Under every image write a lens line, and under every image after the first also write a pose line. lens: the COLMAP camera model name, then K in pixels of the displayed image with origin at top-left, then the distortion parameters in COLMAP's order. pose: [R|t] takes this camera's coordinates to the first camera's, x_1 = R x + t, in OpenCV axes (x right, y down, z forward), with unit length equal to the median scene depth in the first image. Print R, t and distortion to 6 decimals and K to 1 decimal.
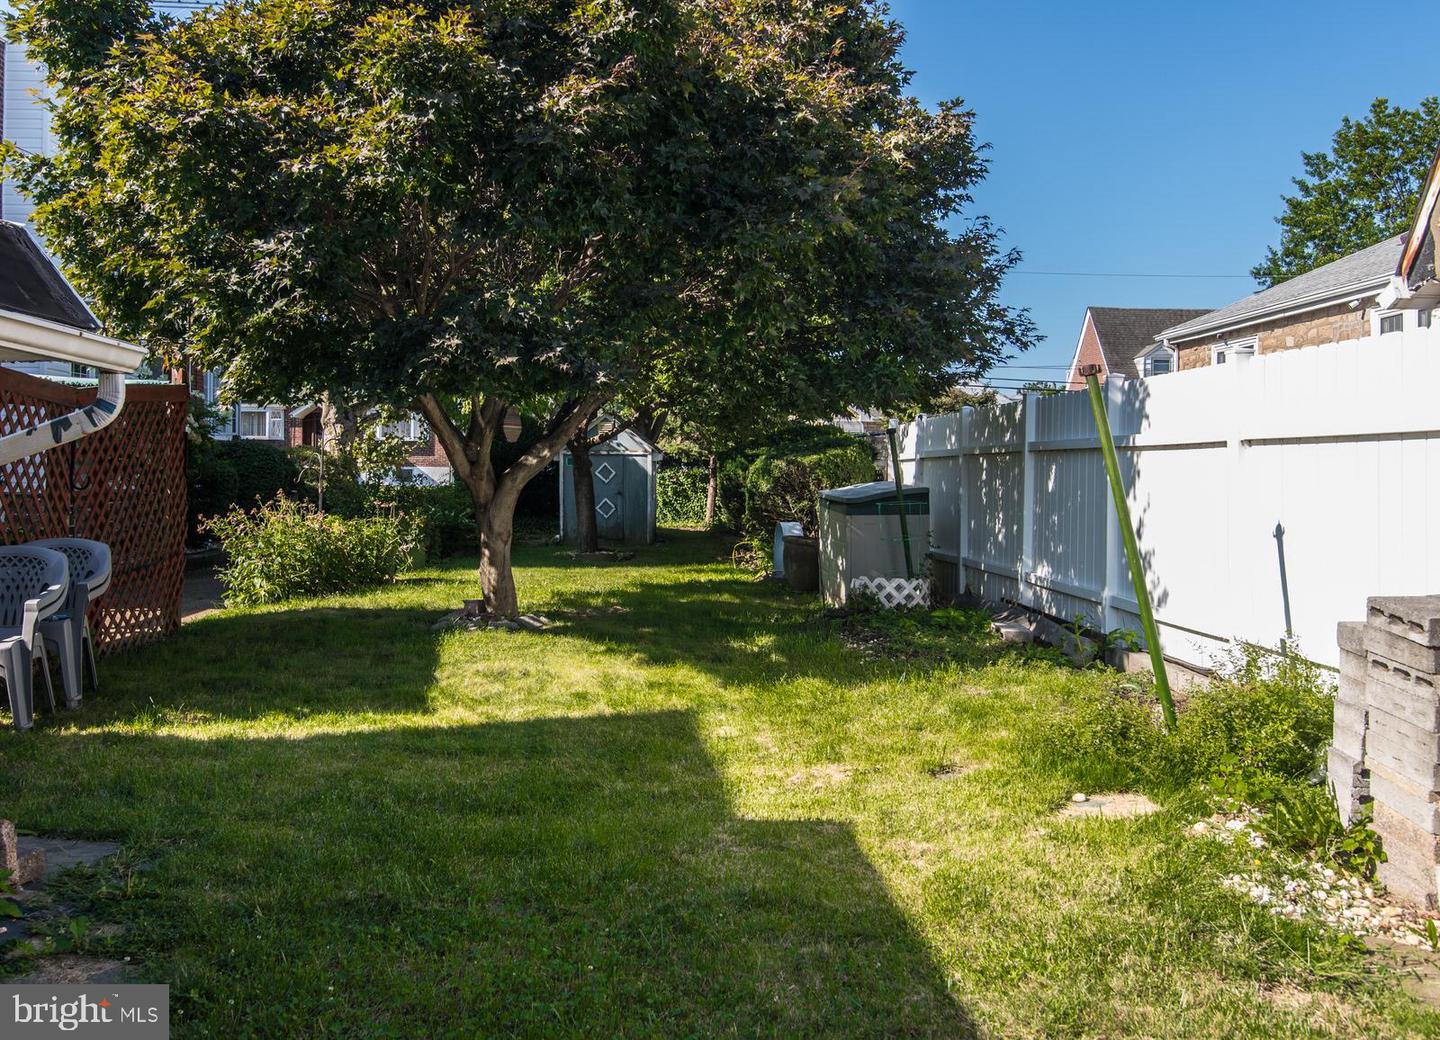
lens RADIAL K [[1310.6, 0, 718.5], [0, 1310.6, 429.5], [0, 0, 1]] dist [0.006770, -0.003843]
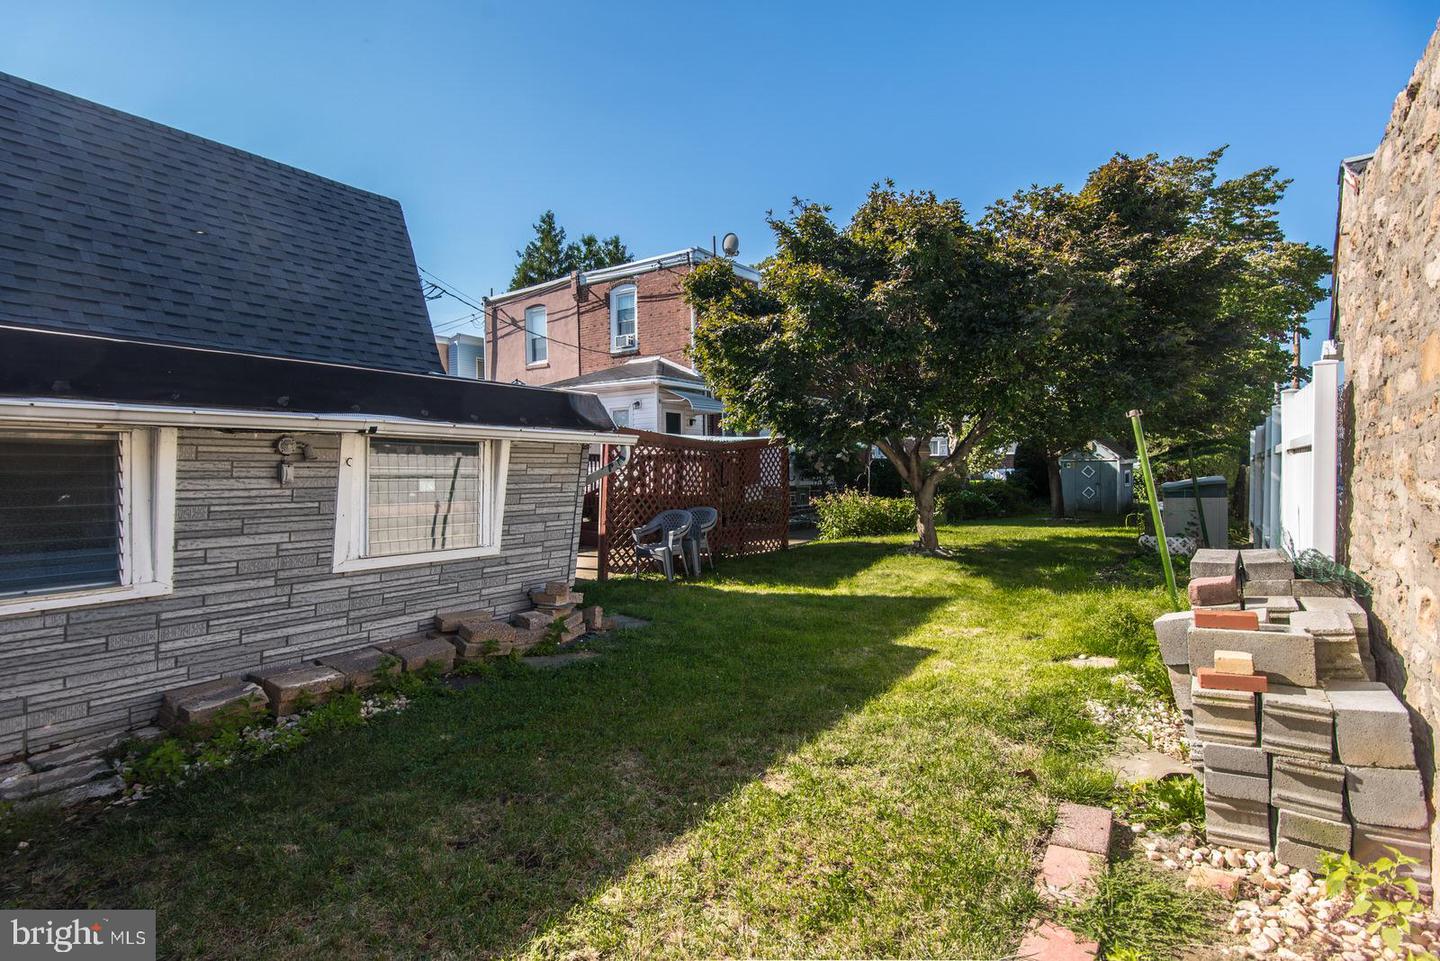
lens RADIAL K [[703.8, 0, 720.0], [0, 703.8, 480.5], [0, 0, 1]] dist [0.000237, -0.000221]
pose [[0.812939, -0.013150, -0.582200, 0.335254], [0.037759, 0.998832, 0.030164, -0.004972], [0.581123, -0.046505, 0.812486, -0.041335]]
